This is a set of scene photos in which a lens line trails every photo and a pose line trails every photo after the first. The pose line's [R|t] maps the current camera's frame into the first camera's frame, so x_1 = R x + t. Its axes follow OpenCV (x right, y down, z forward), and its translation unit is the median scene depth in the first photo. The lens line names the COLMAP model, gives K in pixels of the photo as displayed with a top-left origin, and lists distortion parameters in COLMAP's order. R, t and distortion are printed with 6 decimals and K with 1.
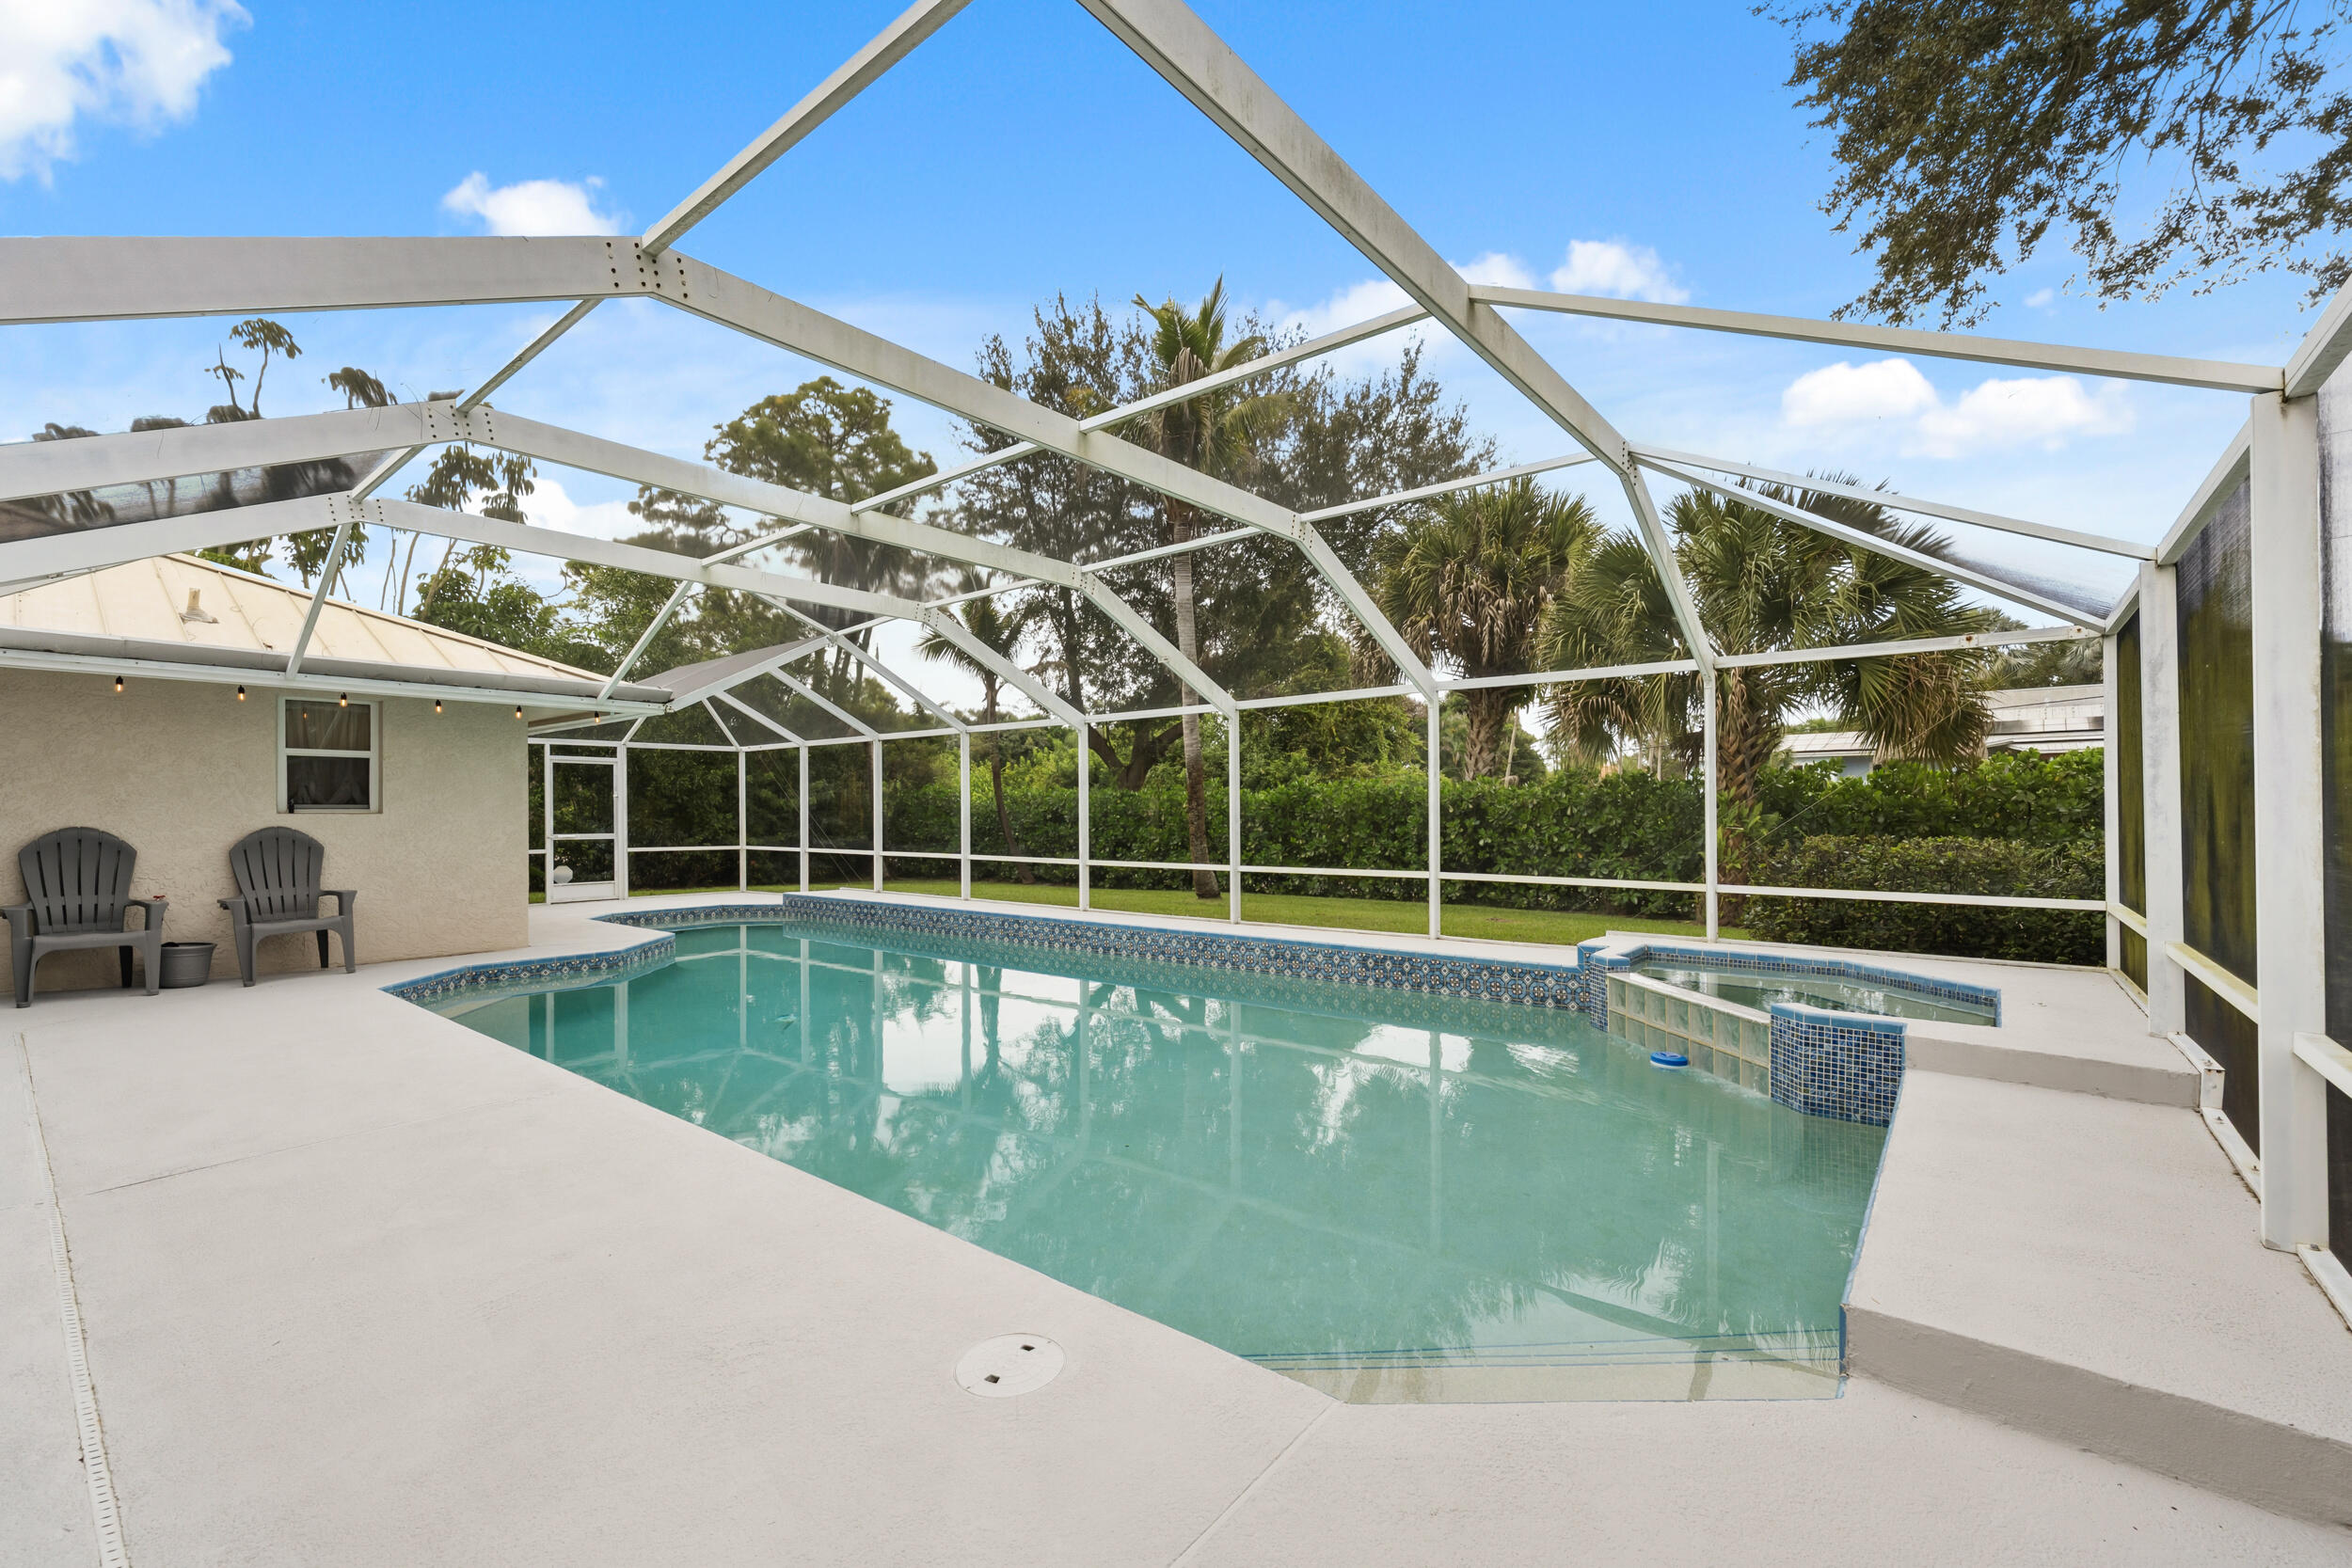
lens RADIAL K [[943.8, 0, 1128.5], [0, 943.8, 806.6], [0, 0, 1]] dist [-0.009011, 0.000037]
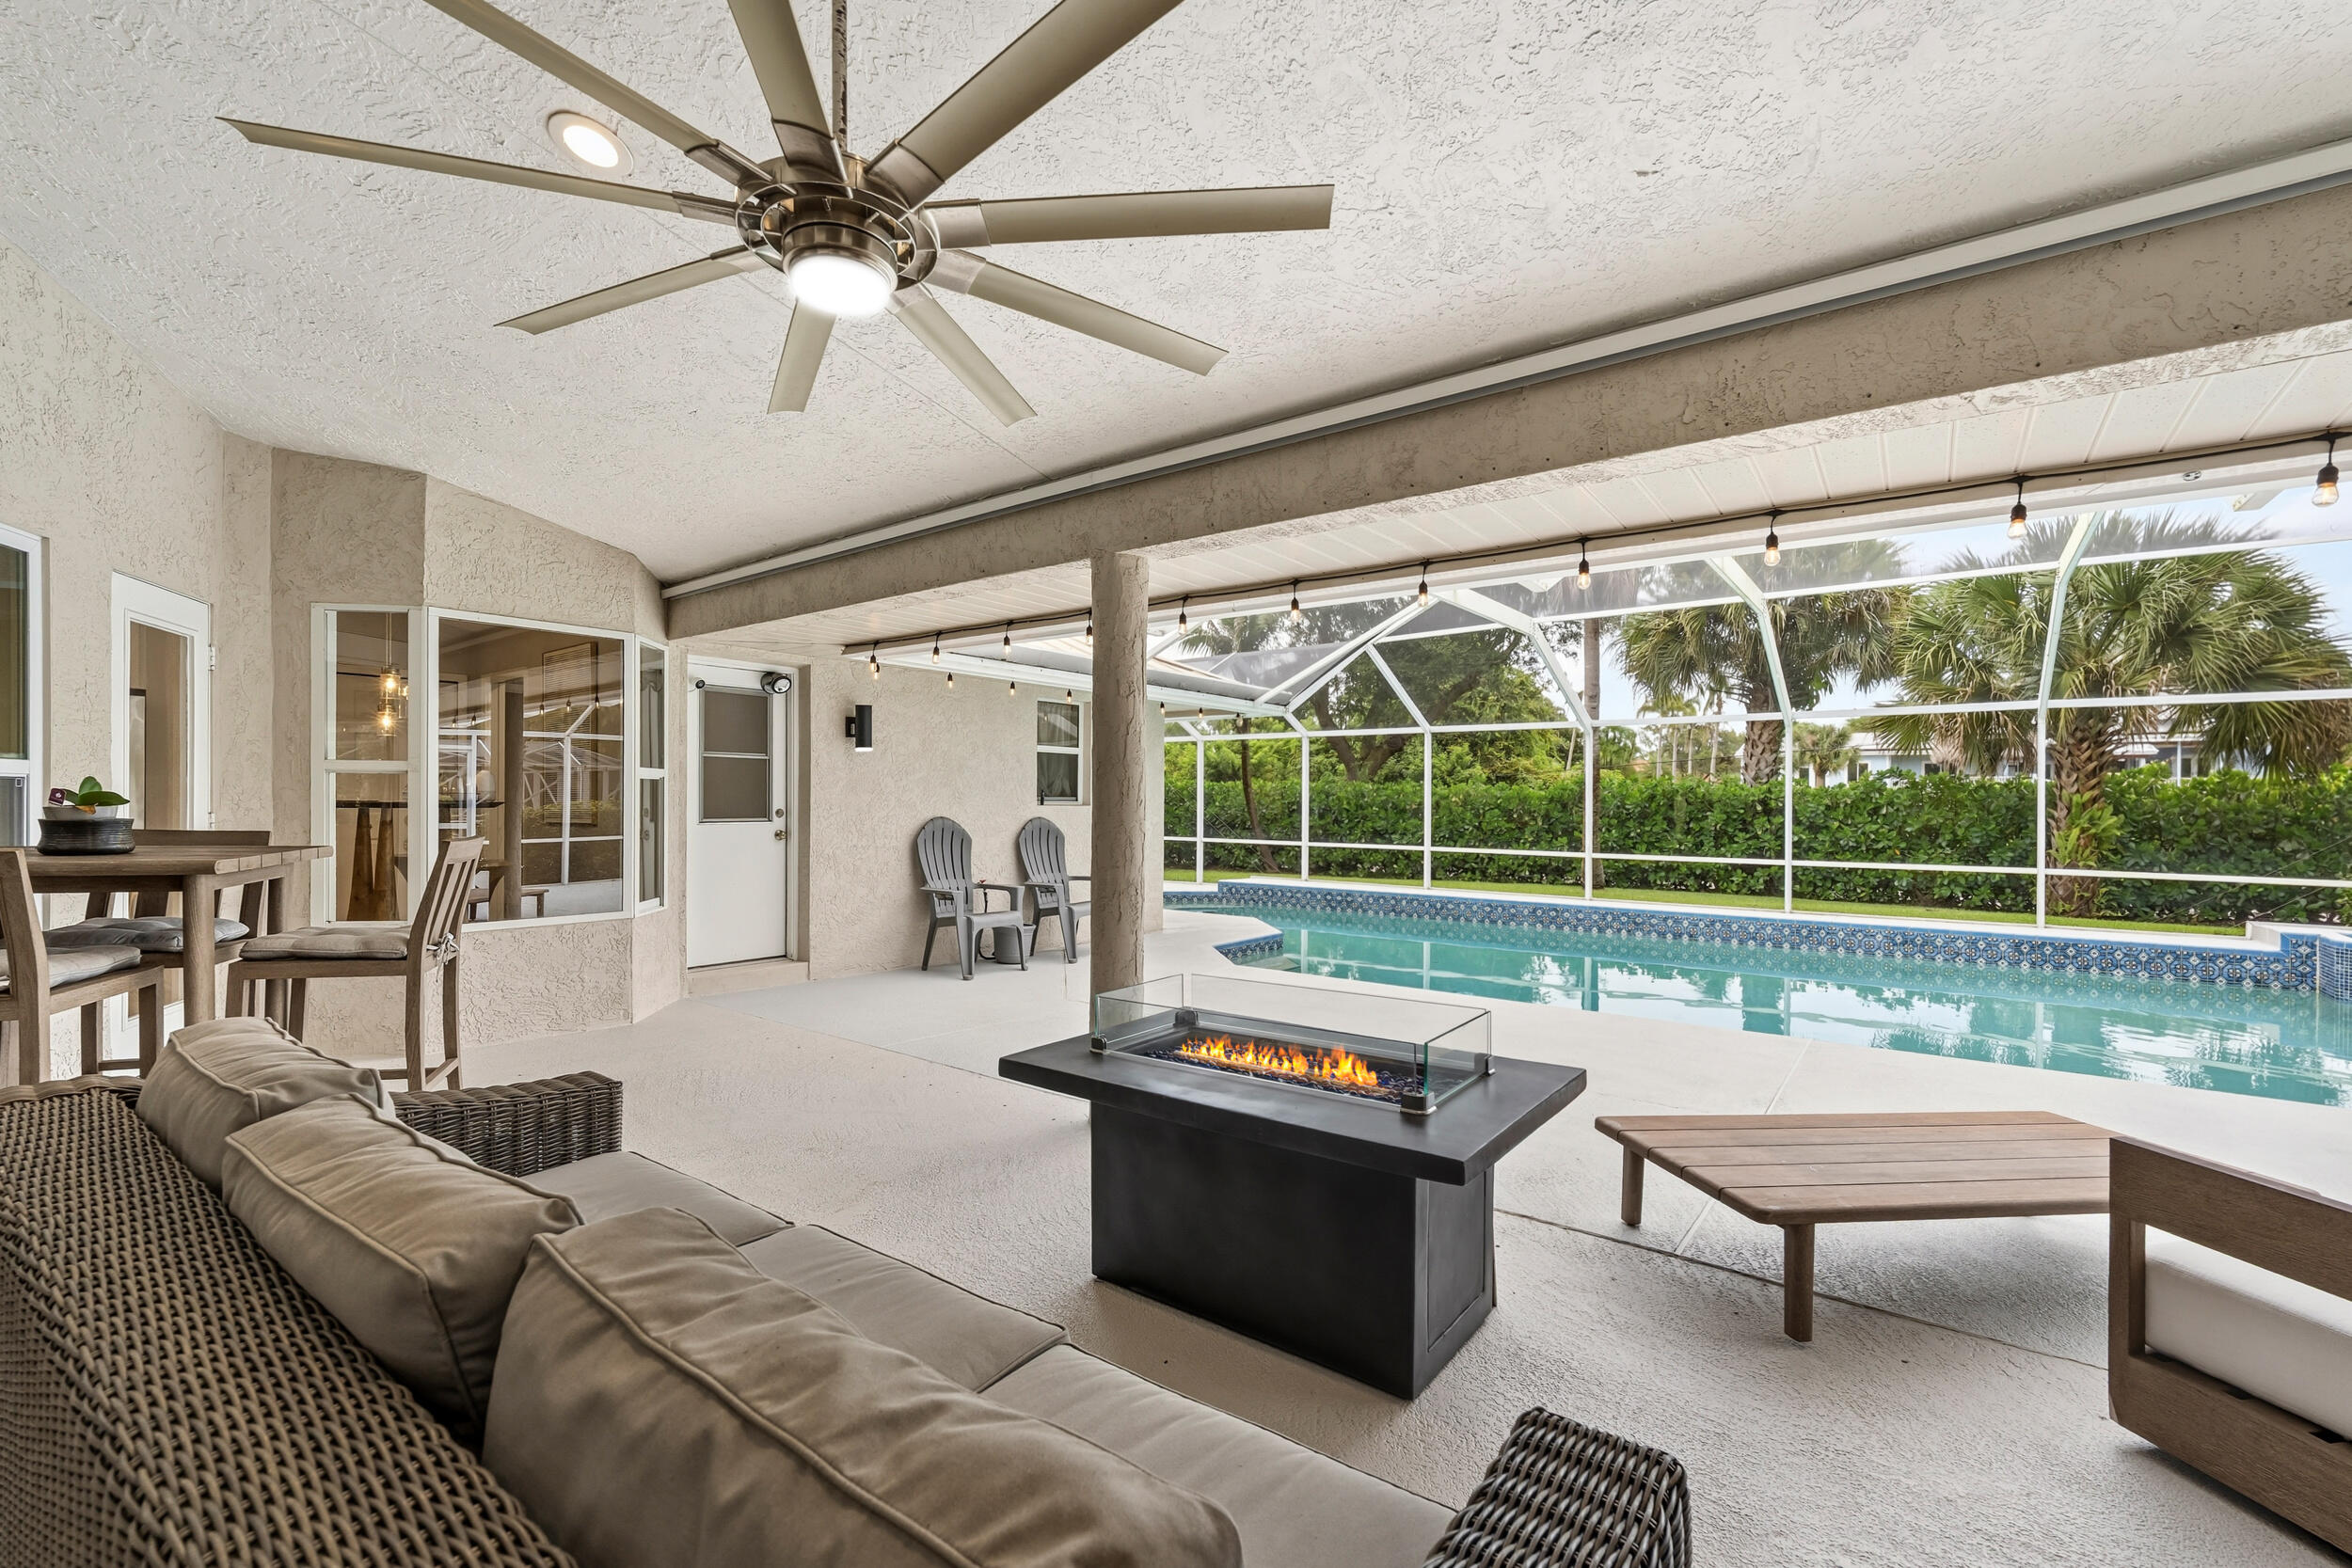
lens RADIAL K [[943.8, 0, 1185.5], [0, 943.8, 798.0], [0, 0, 1]] dist [-0.009011, 0.000037]
pose [[0.999777, 0.012342, 0.017153, -0.783840], [-0.012395, 0.999919, 0.002971, -0.006554], [-0.017115, -0.003182, 0.999848, -0.116295]]
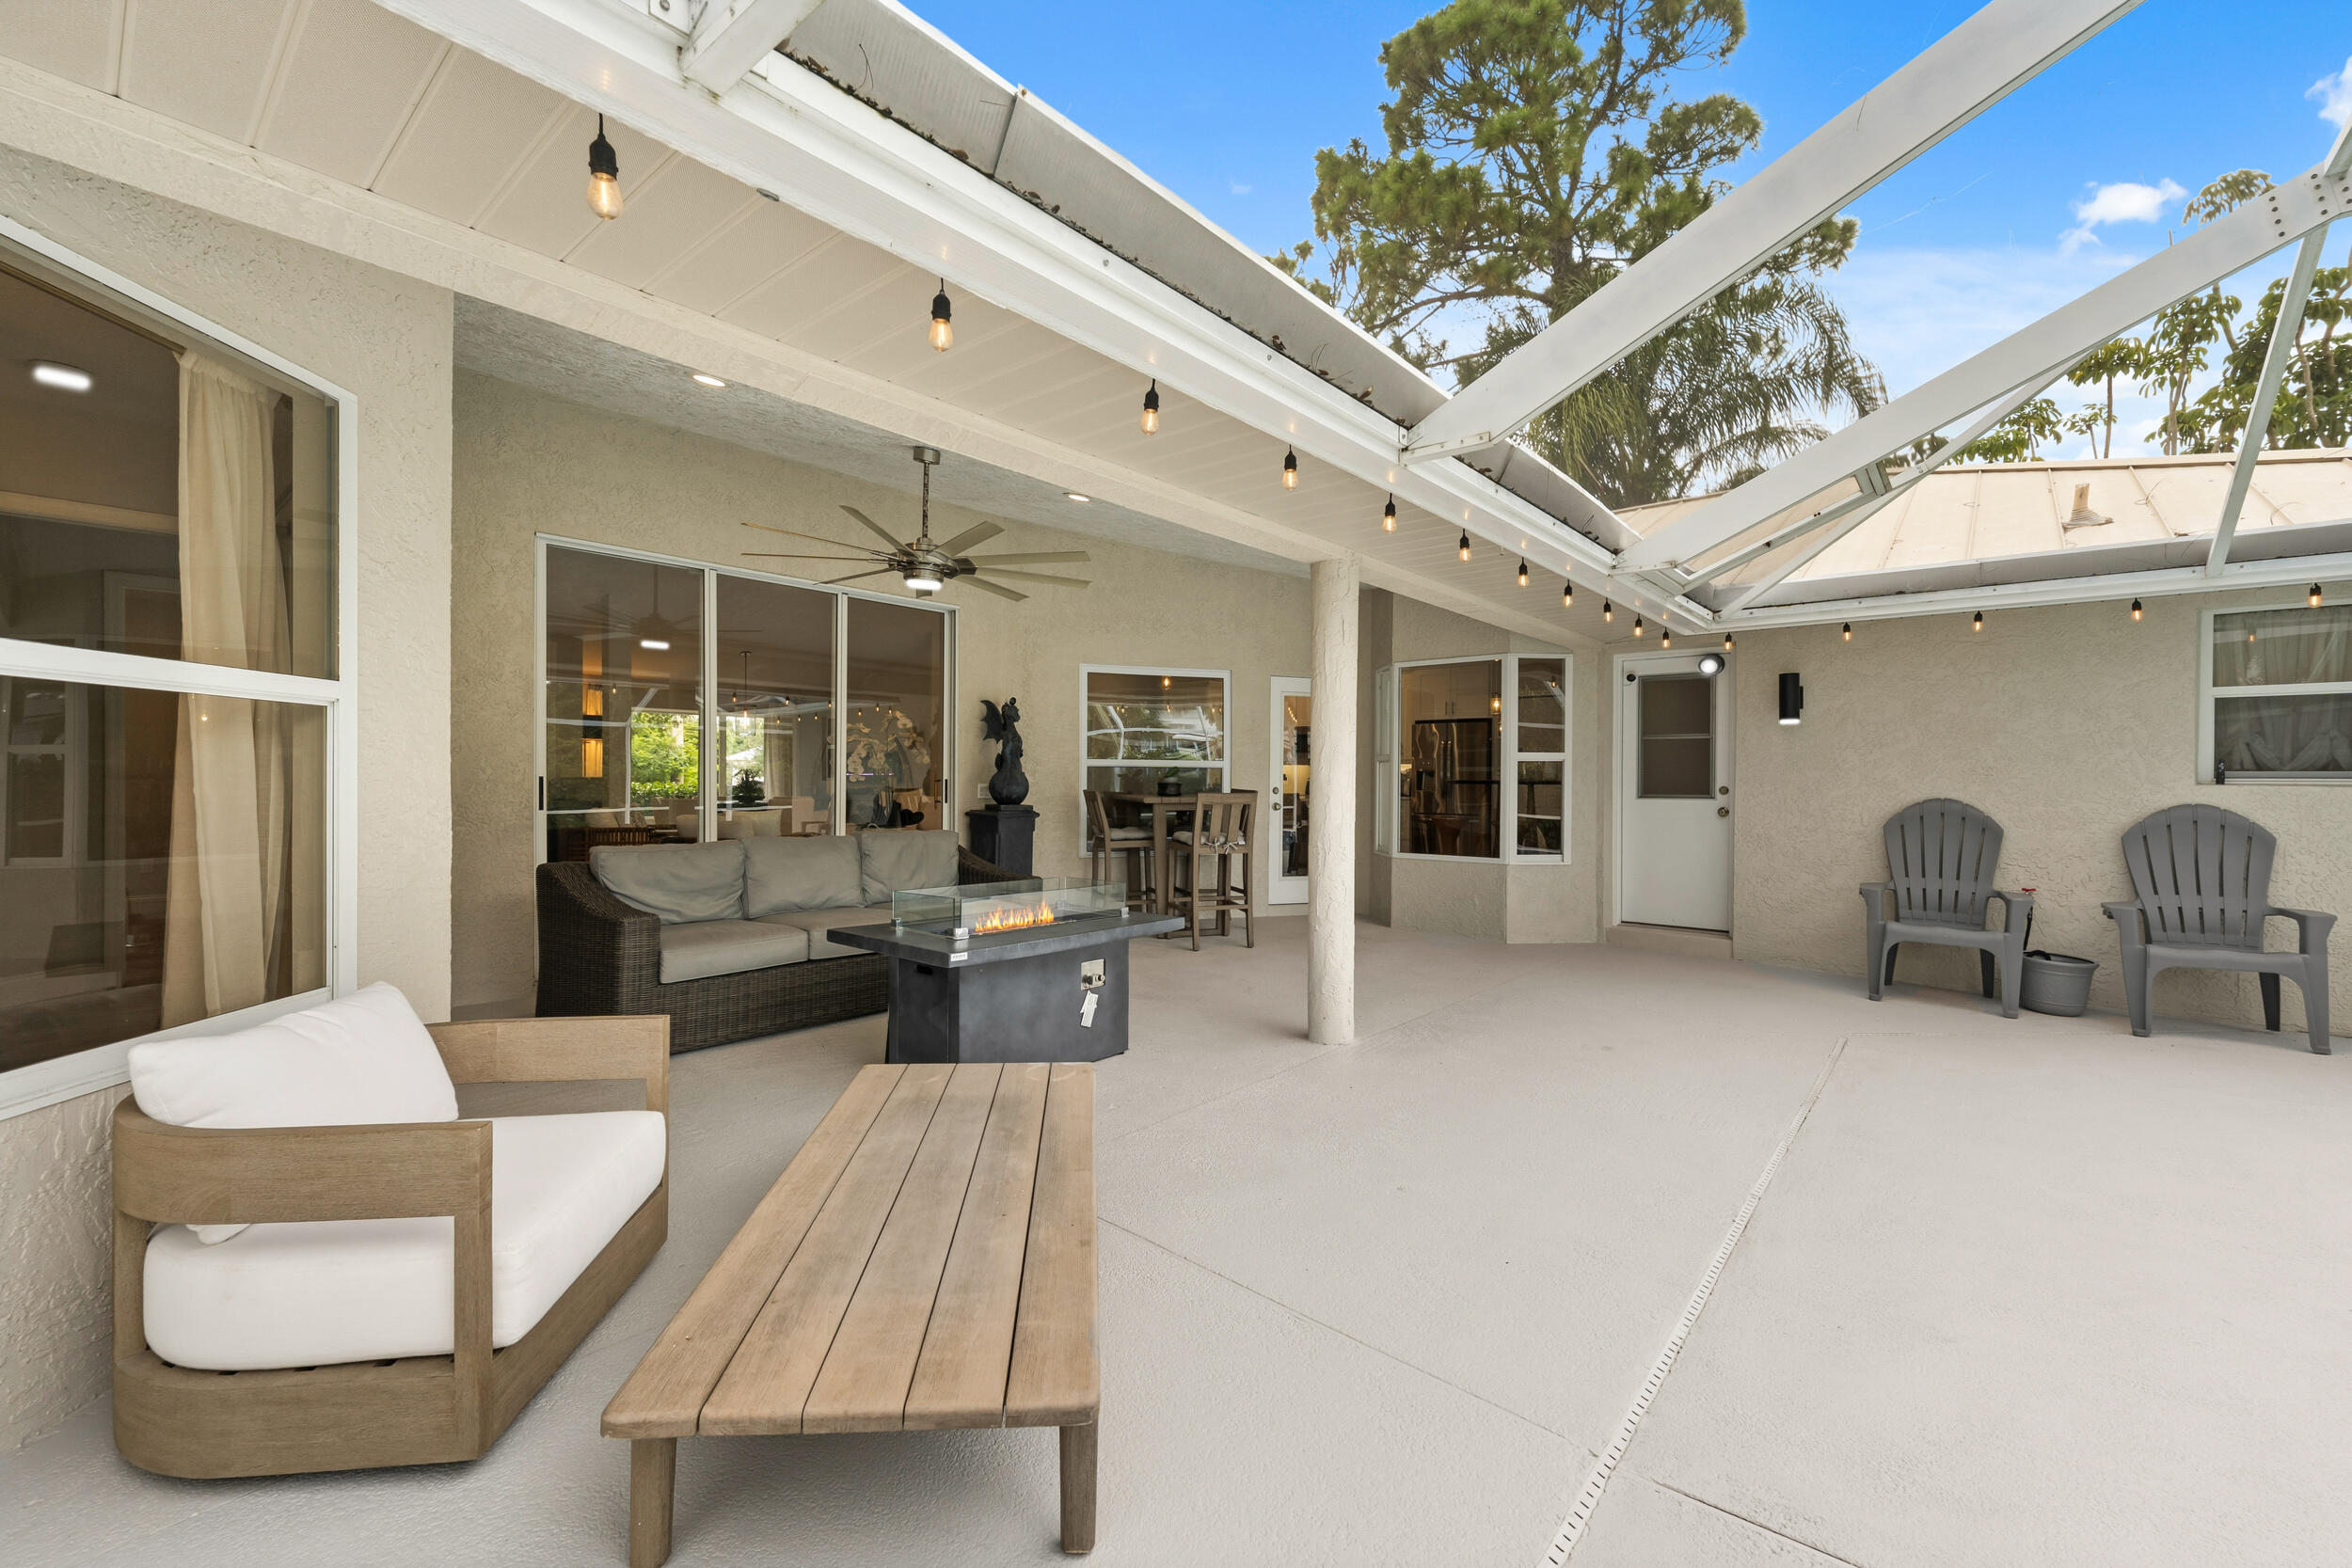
lens RADIAL K [[943.8, 0, 1183.0], [0, 943.8, 791.6], [0, 0, 1]] dist [-0.009011, 0.000037]
pose [[-0.019725, 0.015665, -0.999683, -0.228233], [0.000189, 0.999877, 0.015664, 0.001789], [0.999805, 0.000120, -0.019726, 0.291809]]
